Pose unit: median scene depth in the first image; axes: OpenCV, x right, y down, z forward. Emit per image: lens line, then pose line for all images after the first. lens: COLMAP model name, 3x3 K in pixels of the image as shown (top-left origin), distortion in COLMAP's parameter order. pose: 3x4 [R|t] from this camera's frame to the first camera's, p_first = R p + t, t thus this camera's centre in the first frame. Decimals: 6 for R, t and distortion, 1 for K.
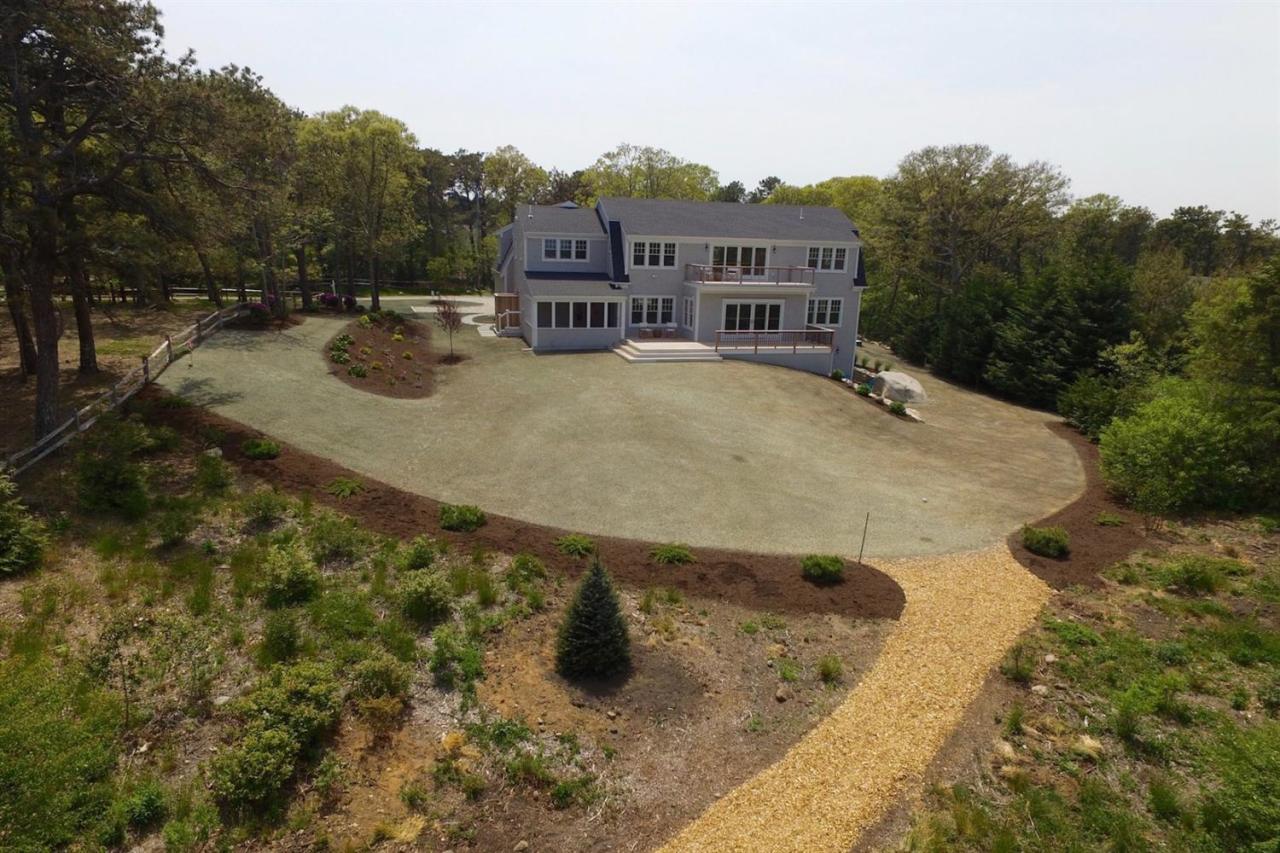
lens RADIAL K [[742.1, 0, 640.0], [0, 742.1, 426.5], [0, 0, 1]] dist [-0.008540, -0.000936]
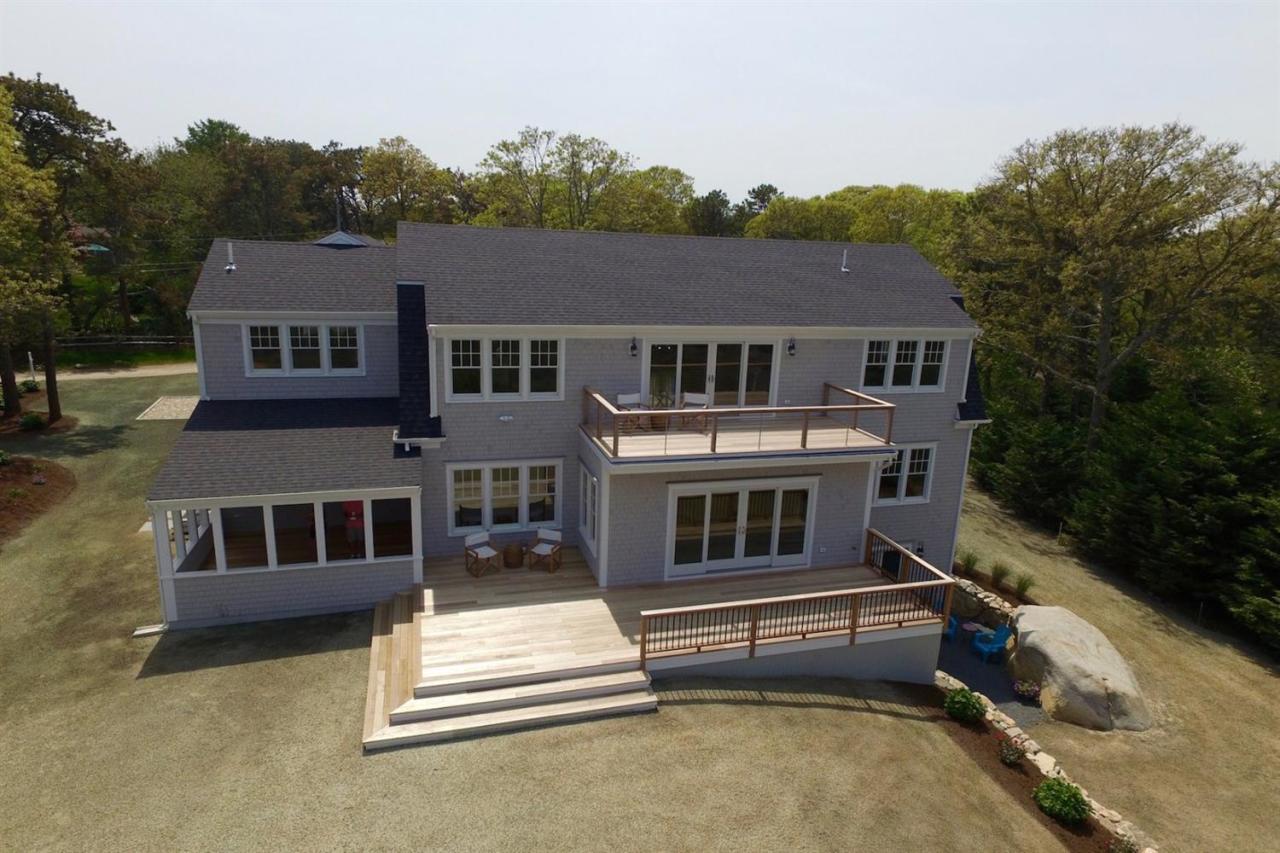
lens RADIAL K [[743.5, 0, 640.0], [0, 743.5, 426.5], [0, 0, 1]] dist [-0.016520, 0.016717]
pose [[0.999784, 0.003635, 0.020480, 0.083575], [-0.003443, 0.999950, -0.009402, -0.190102], [-0.020513, 0.009329, 0.999746, 0.570044]]
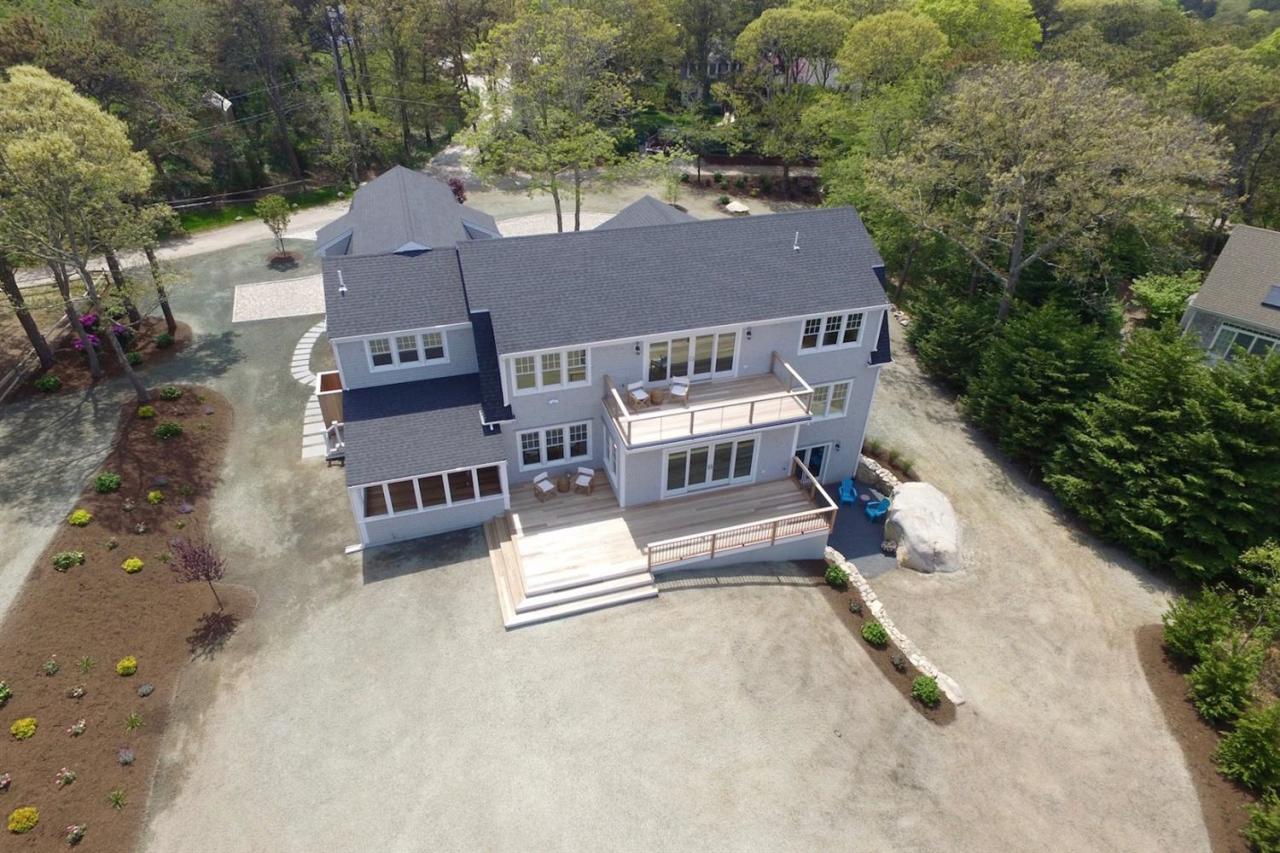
lens RADIAL K [[742.1, 0, 640.0], [0, 742.1, 426.5], [0, 0, 1]] dist [-0.008540, -0.000936]
pose [[0.999317, -0.028427, 0.023596, 0.074377], [0.018472, 0.937602, 0.347220, -0.386964], [-0.031994, -0.346547, 0.937487, 0.401369]]
